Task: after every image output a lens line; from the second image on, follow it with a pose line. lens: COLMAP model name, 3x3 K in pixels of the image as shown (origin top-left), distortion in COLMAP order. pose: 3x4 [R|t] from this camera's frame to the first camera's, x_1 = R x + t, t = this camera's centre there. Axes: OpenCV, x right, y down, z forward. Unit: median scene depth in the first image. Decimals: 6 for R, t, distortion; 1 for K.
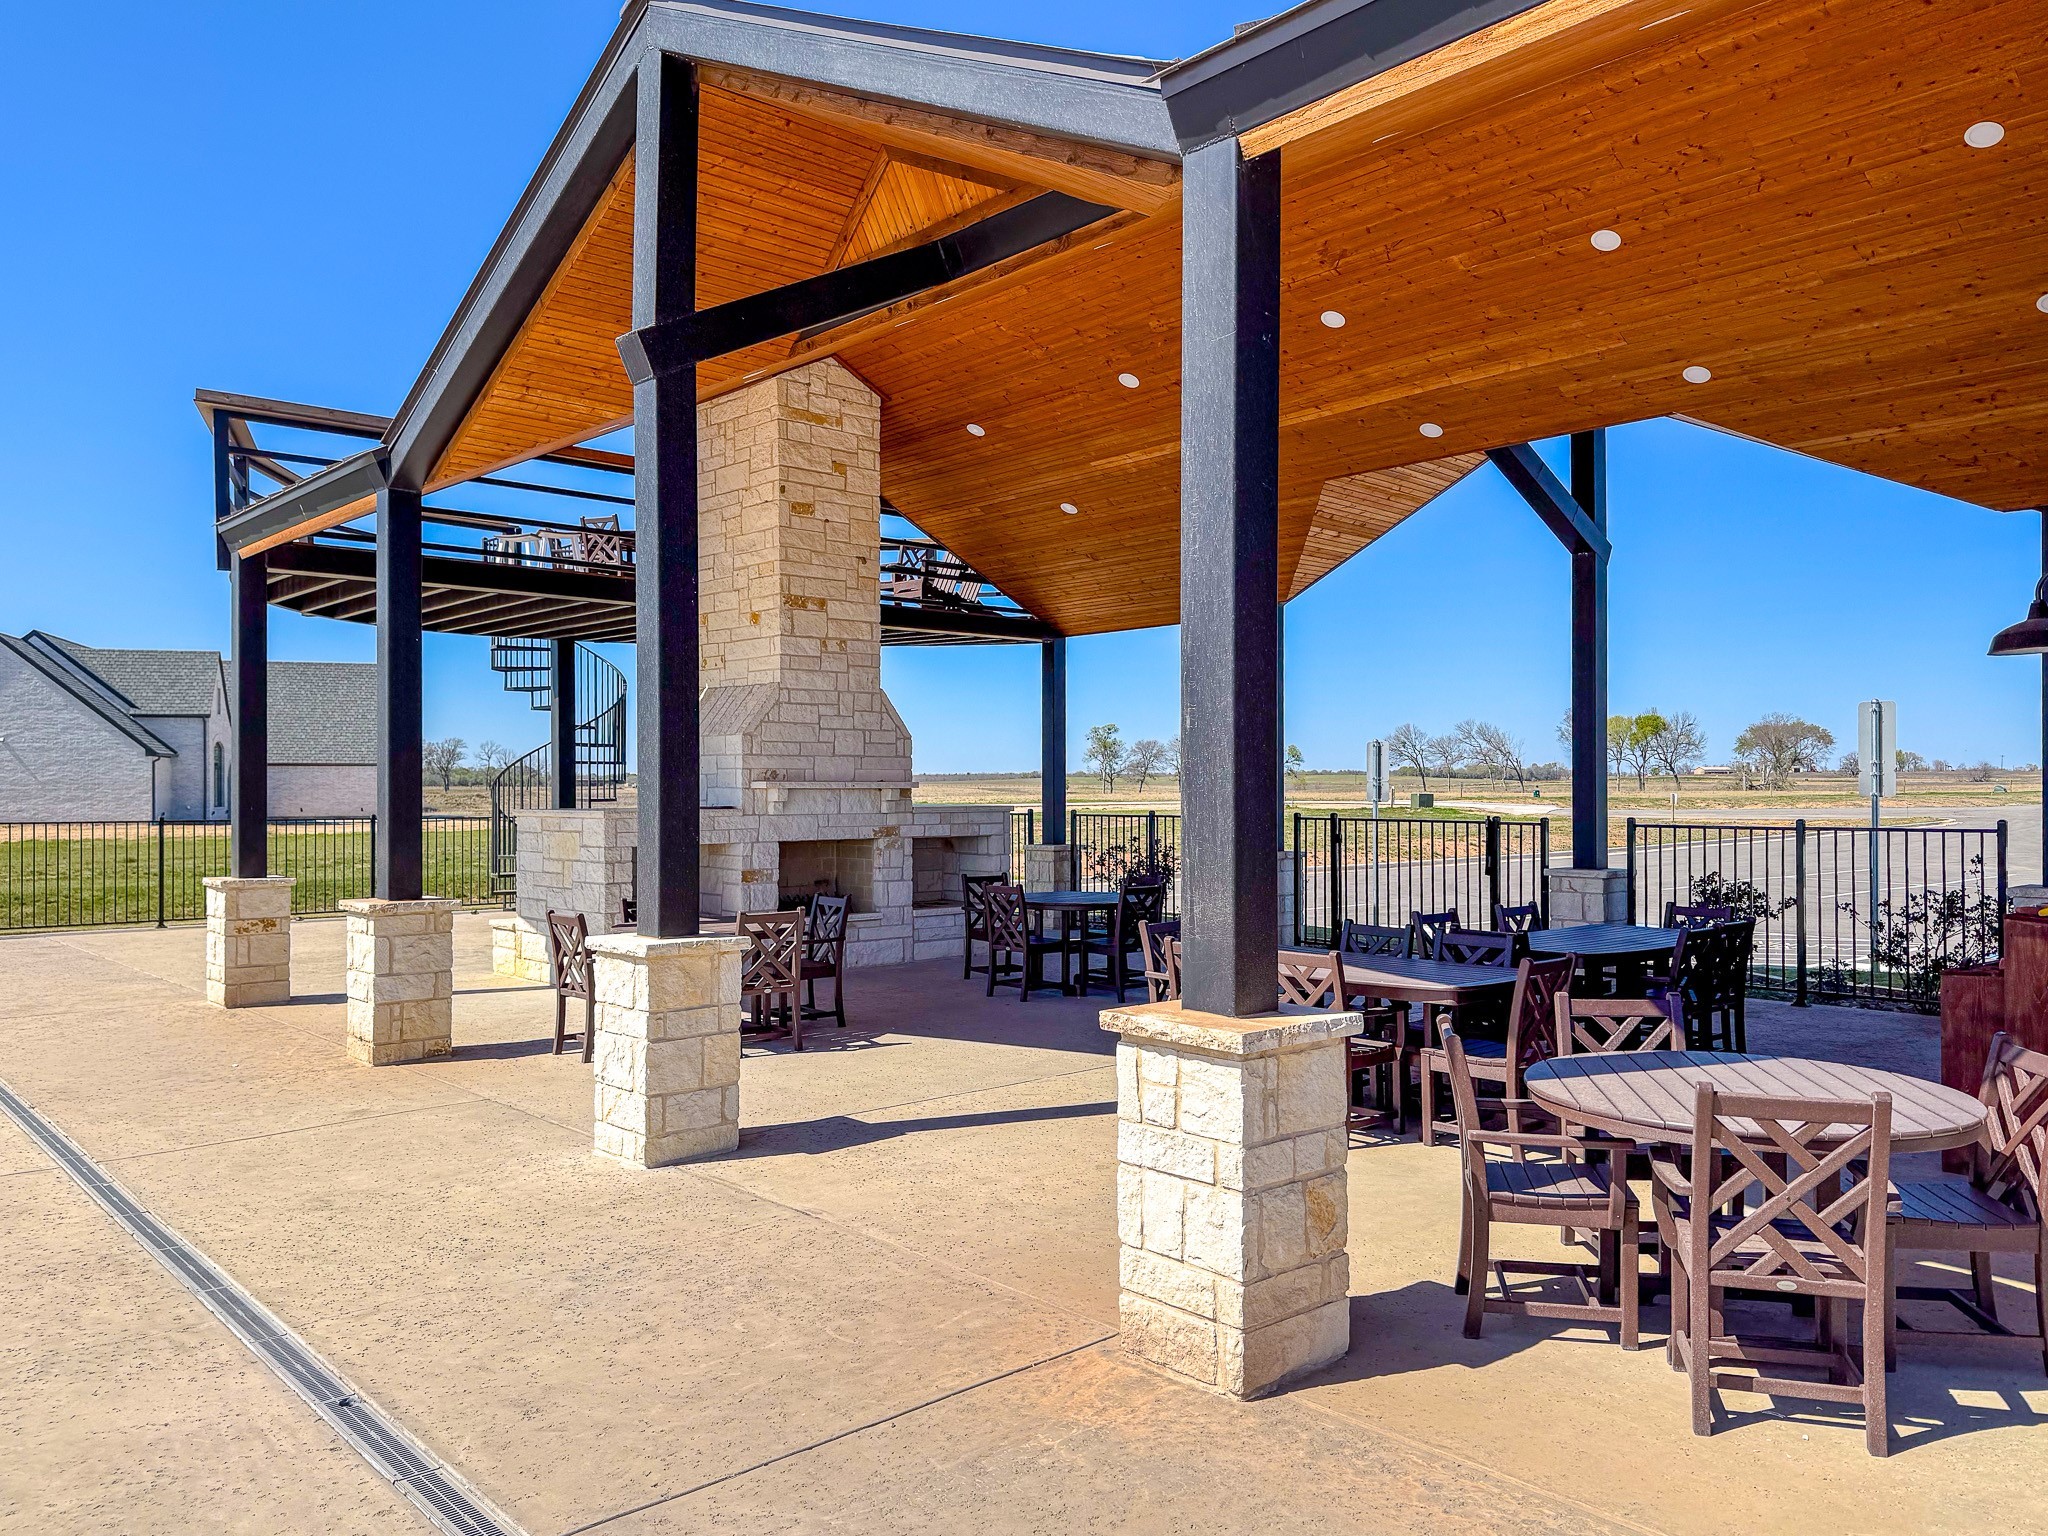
lens RADIAL K [[1452.1, 0, 1069.2], [0, 1452.1, 785.1], [0, 0, 1]] dist [0.026465, -0.032620]
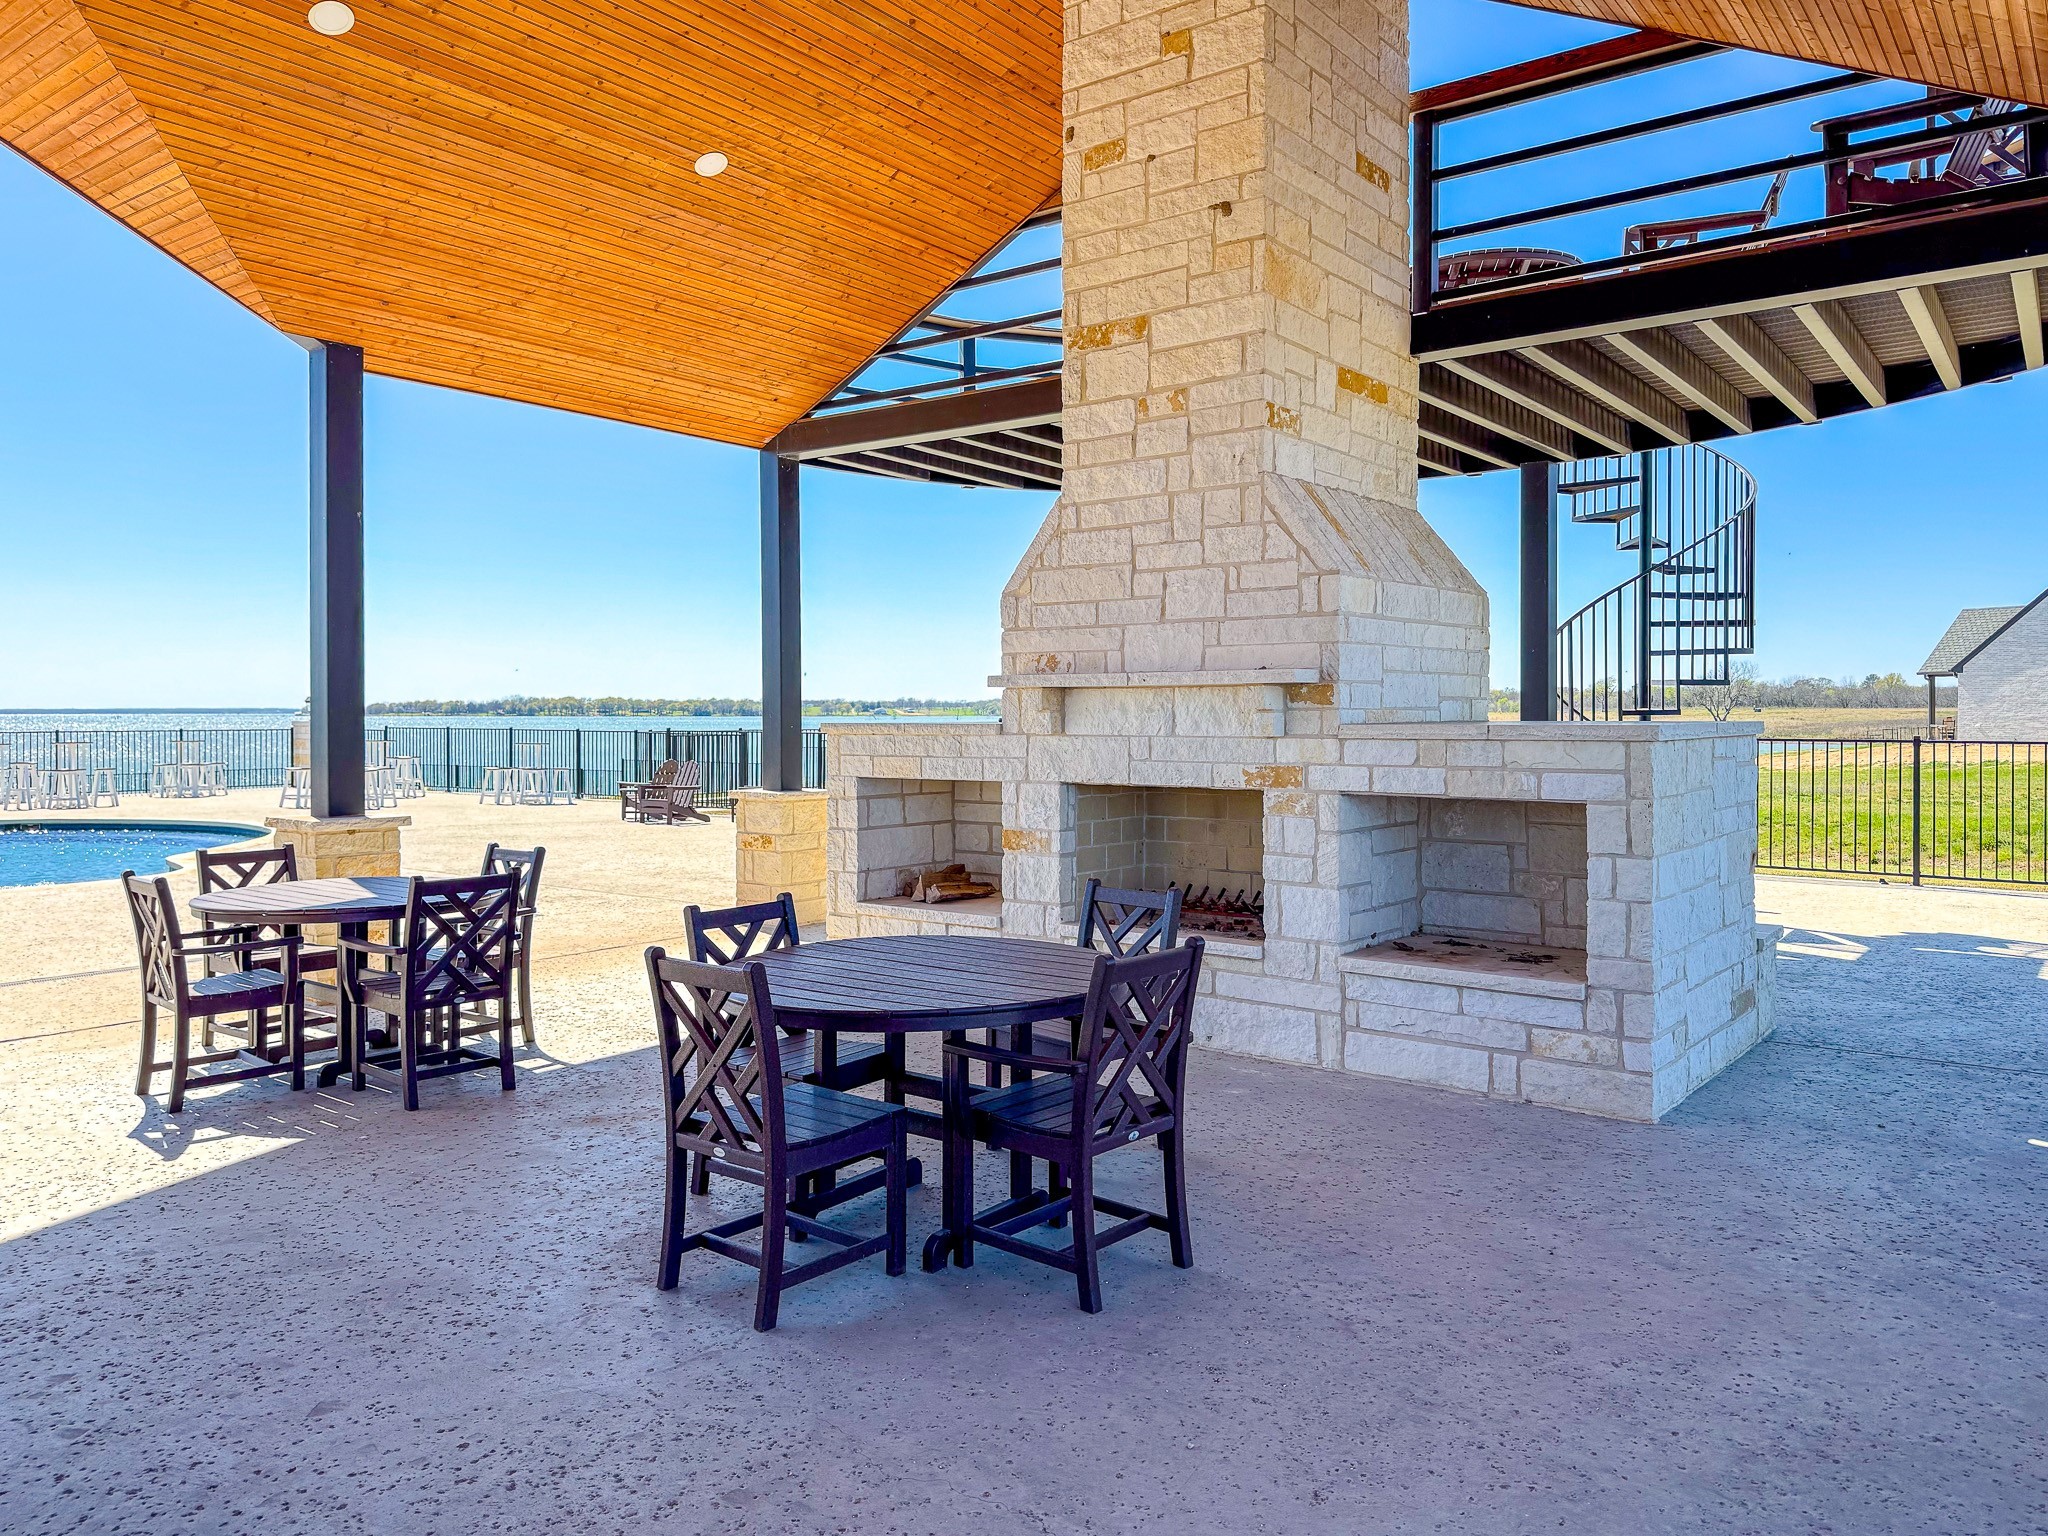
lens RADIAL K [[1452.1, 0, 1022.5], [0, 1452.1, 753.4], [0, 0, 1]] dist [0.026465, -0.032620]
pose [[0.146086, 0.030204, -0.988811, 0.336064], [0.006092, 0.999487, 0.031430, 0.009554], [0.989253, -0.010615, 0.145827, 0.878030]]
